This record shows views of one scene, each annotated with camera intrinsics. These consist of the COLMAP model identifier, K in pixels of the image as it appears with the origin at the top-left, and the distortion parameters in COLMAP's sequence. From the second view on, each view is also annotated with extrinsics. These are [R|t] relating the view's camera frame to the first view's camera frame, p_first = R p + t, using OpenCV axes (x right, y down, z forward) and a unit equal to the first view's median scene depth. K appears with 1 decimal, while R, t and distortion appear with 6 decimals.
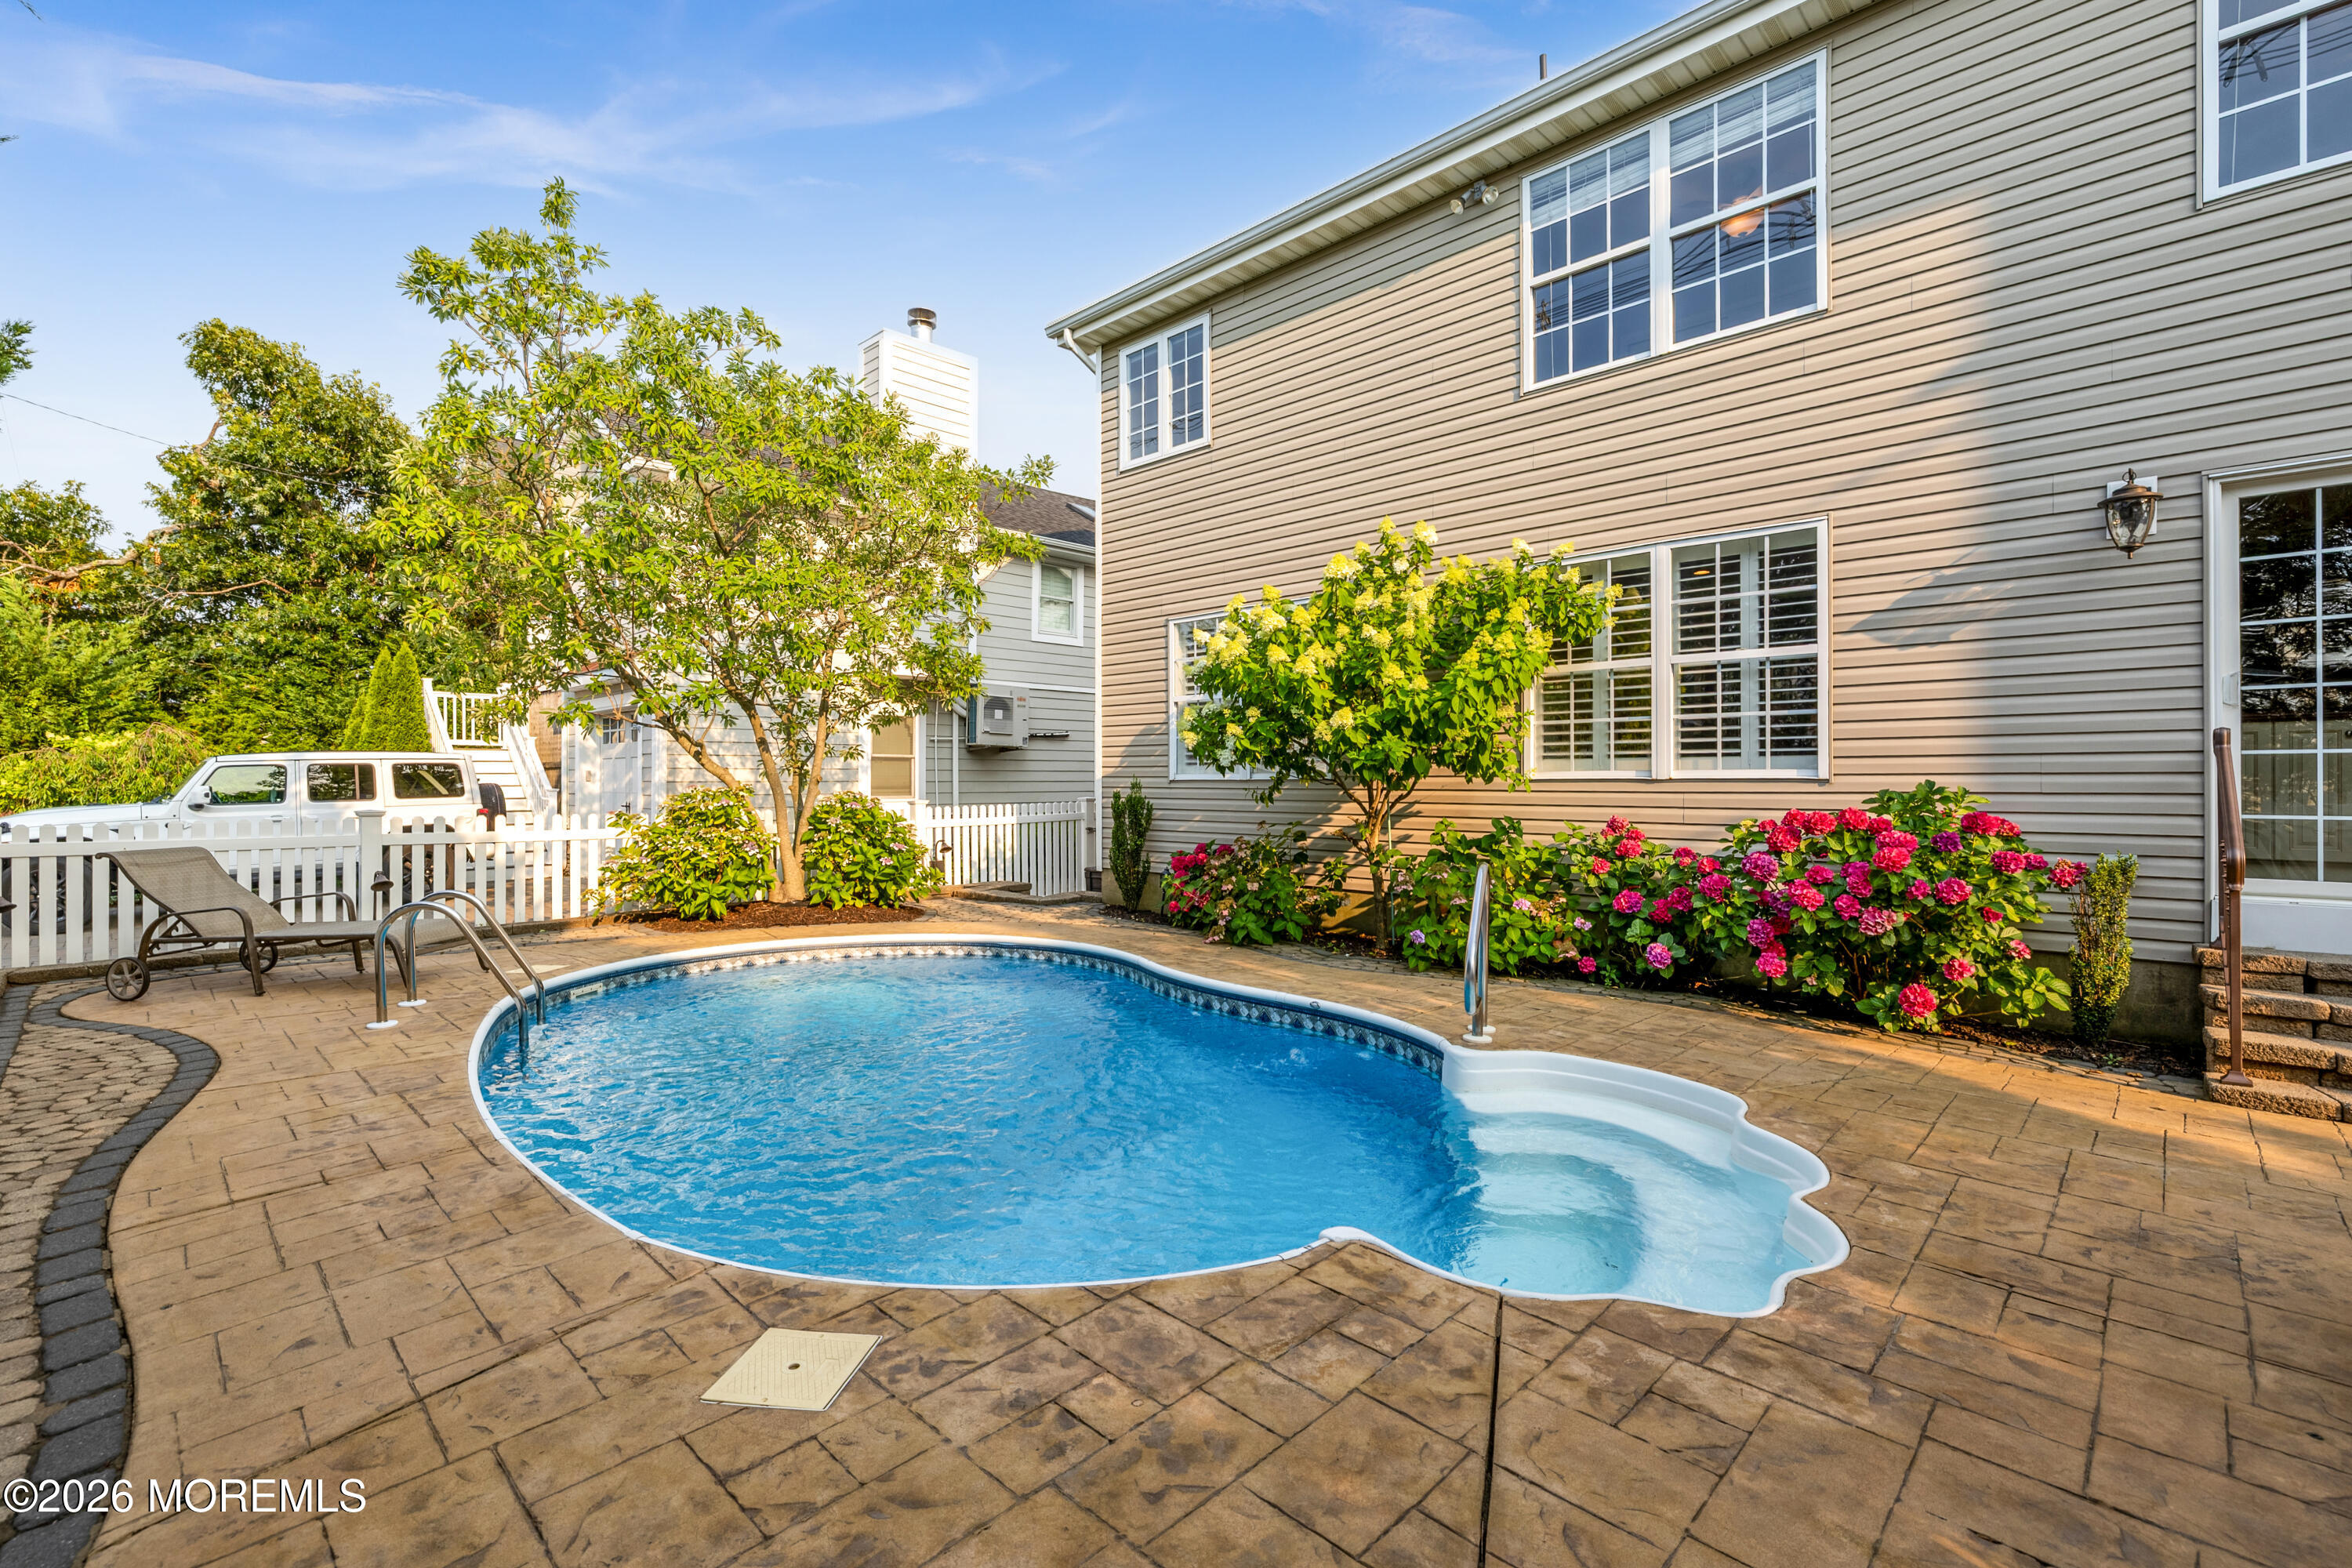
lens RADIAL K [[1027.6, 0, 1177.4], [0, 1027.6, 790.5], [0, 0, 1]] dist [0.006012, -0.000499]
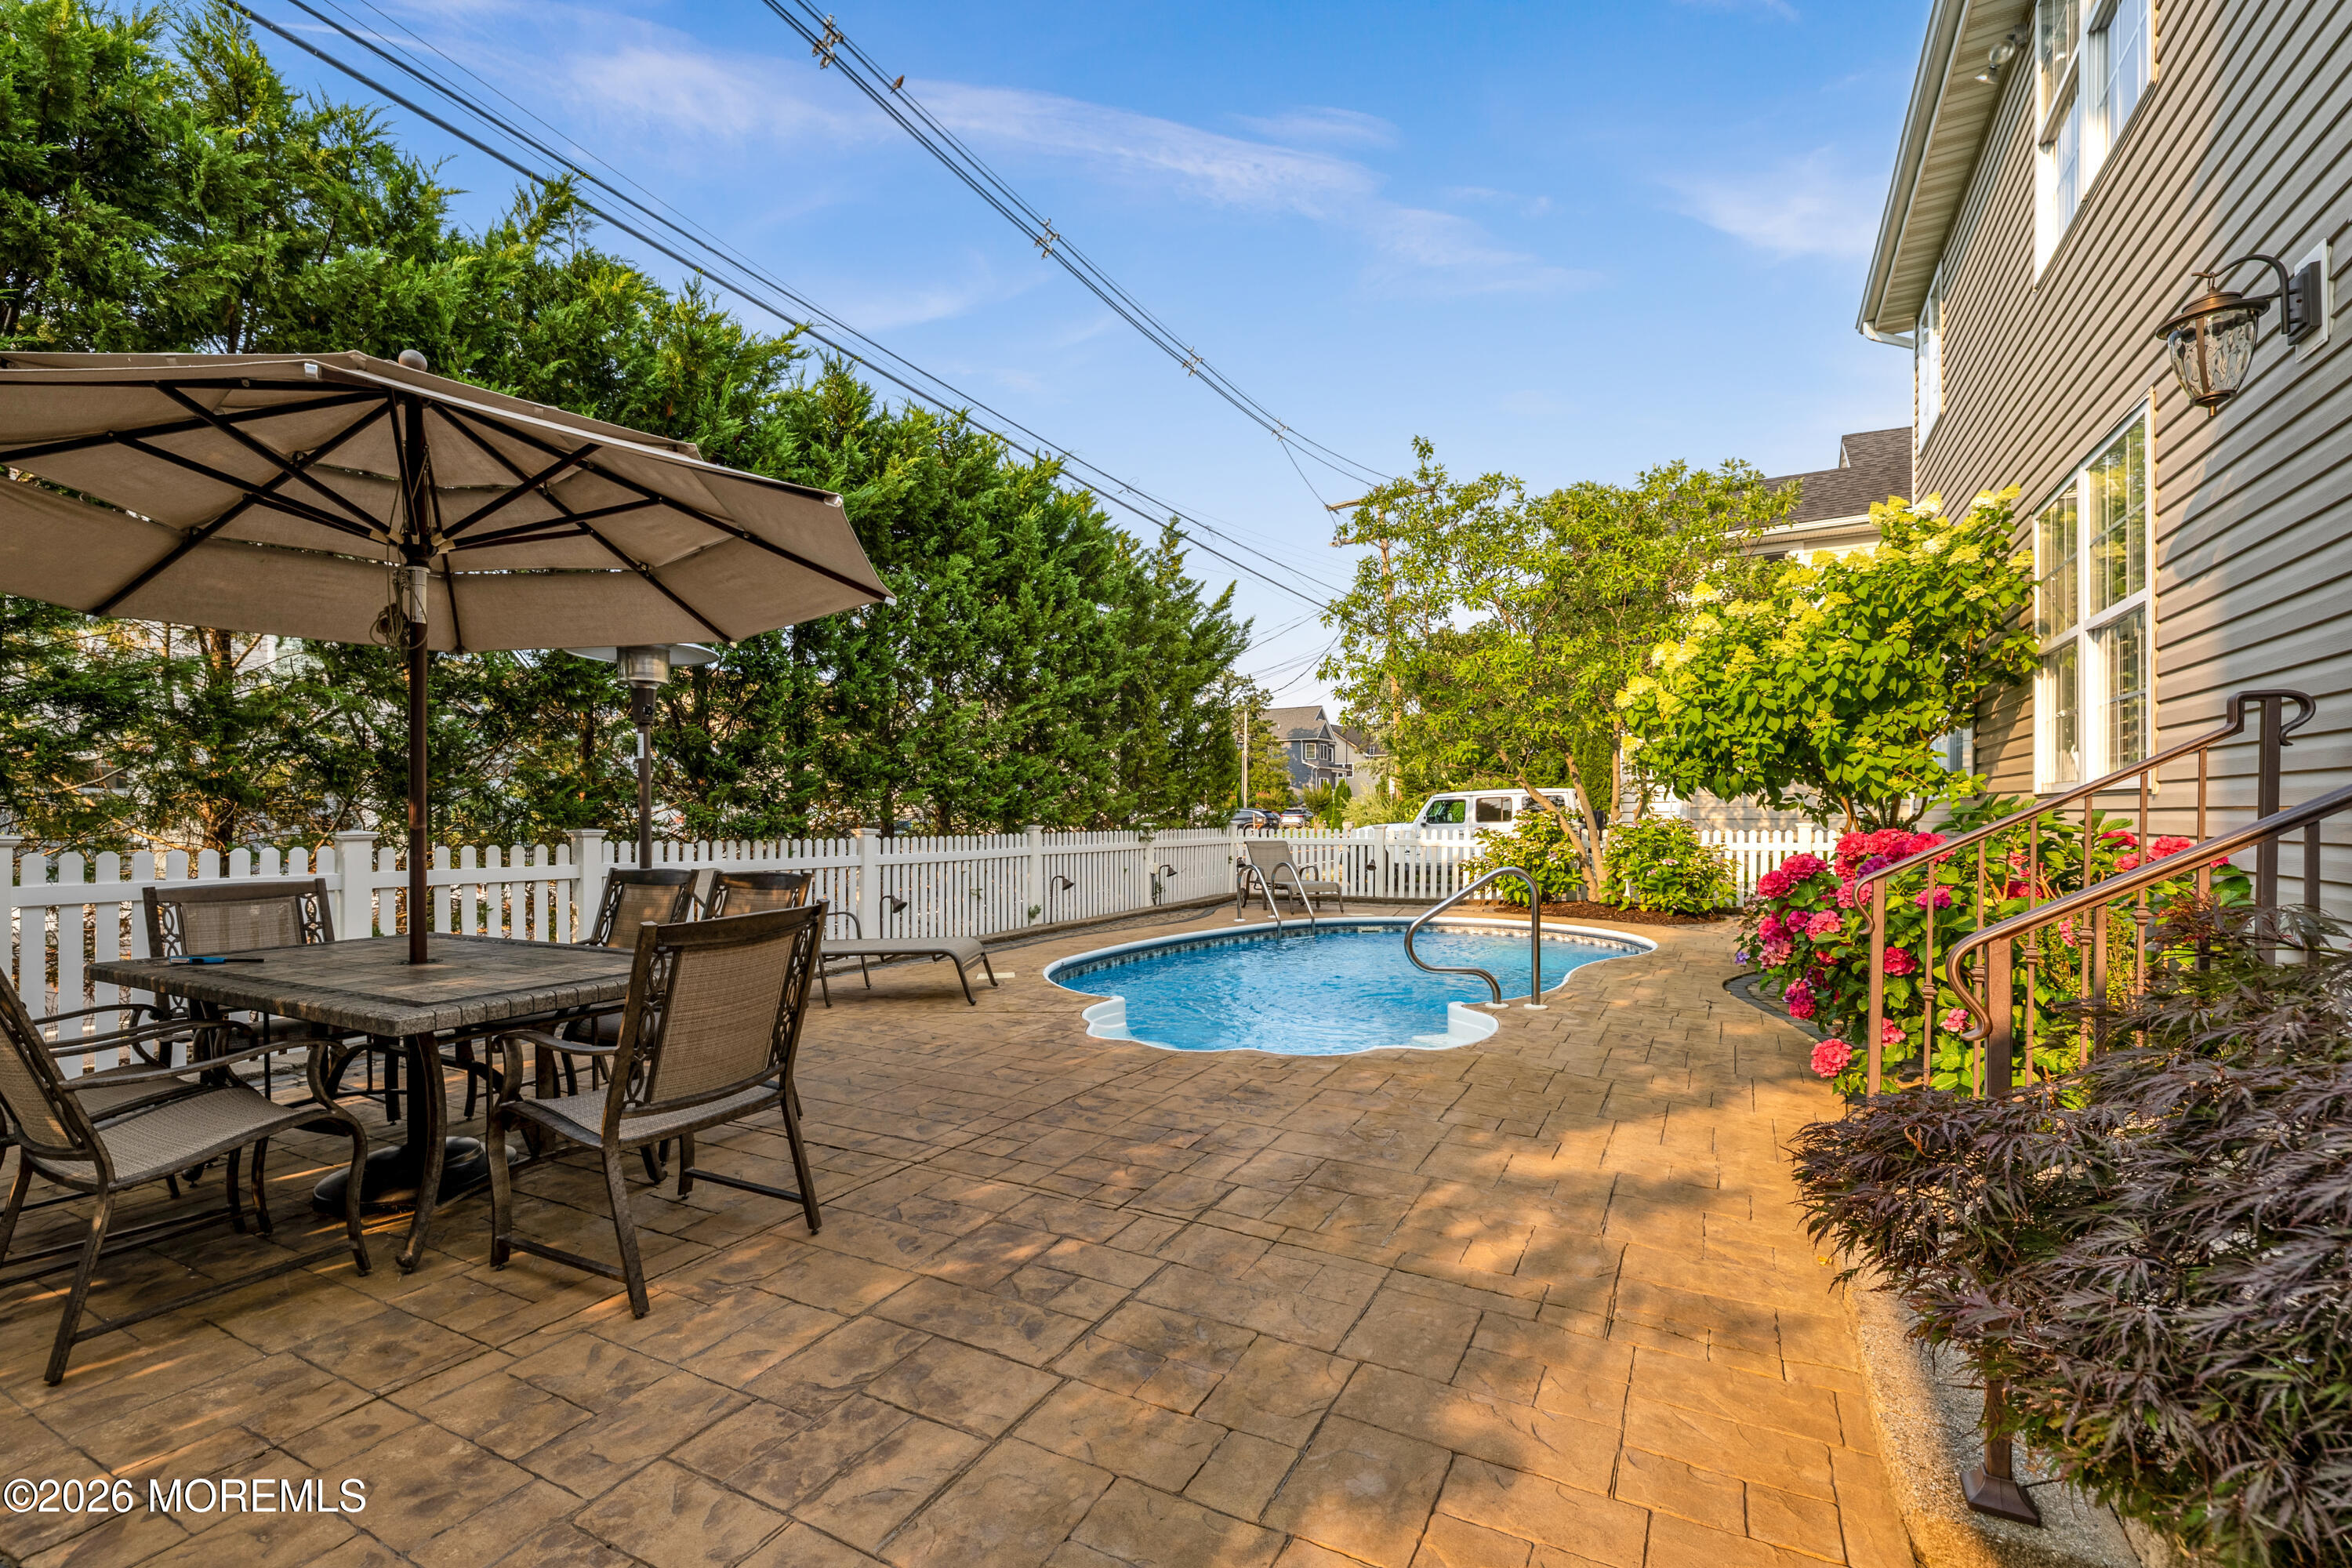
lens RADIAL K [[1027.6, 0, 1184.8], [0, 1027.6, 803.7], [0, 0, 1]] dist [0.006012, -0.000499]
pose [[0.284879, -0.020965, -0.958334, 1.125210], [0.007873, 0.999778, -0.019531, 0.009463], [0.958531, -0.001981, 0.284981, 0.209358]]
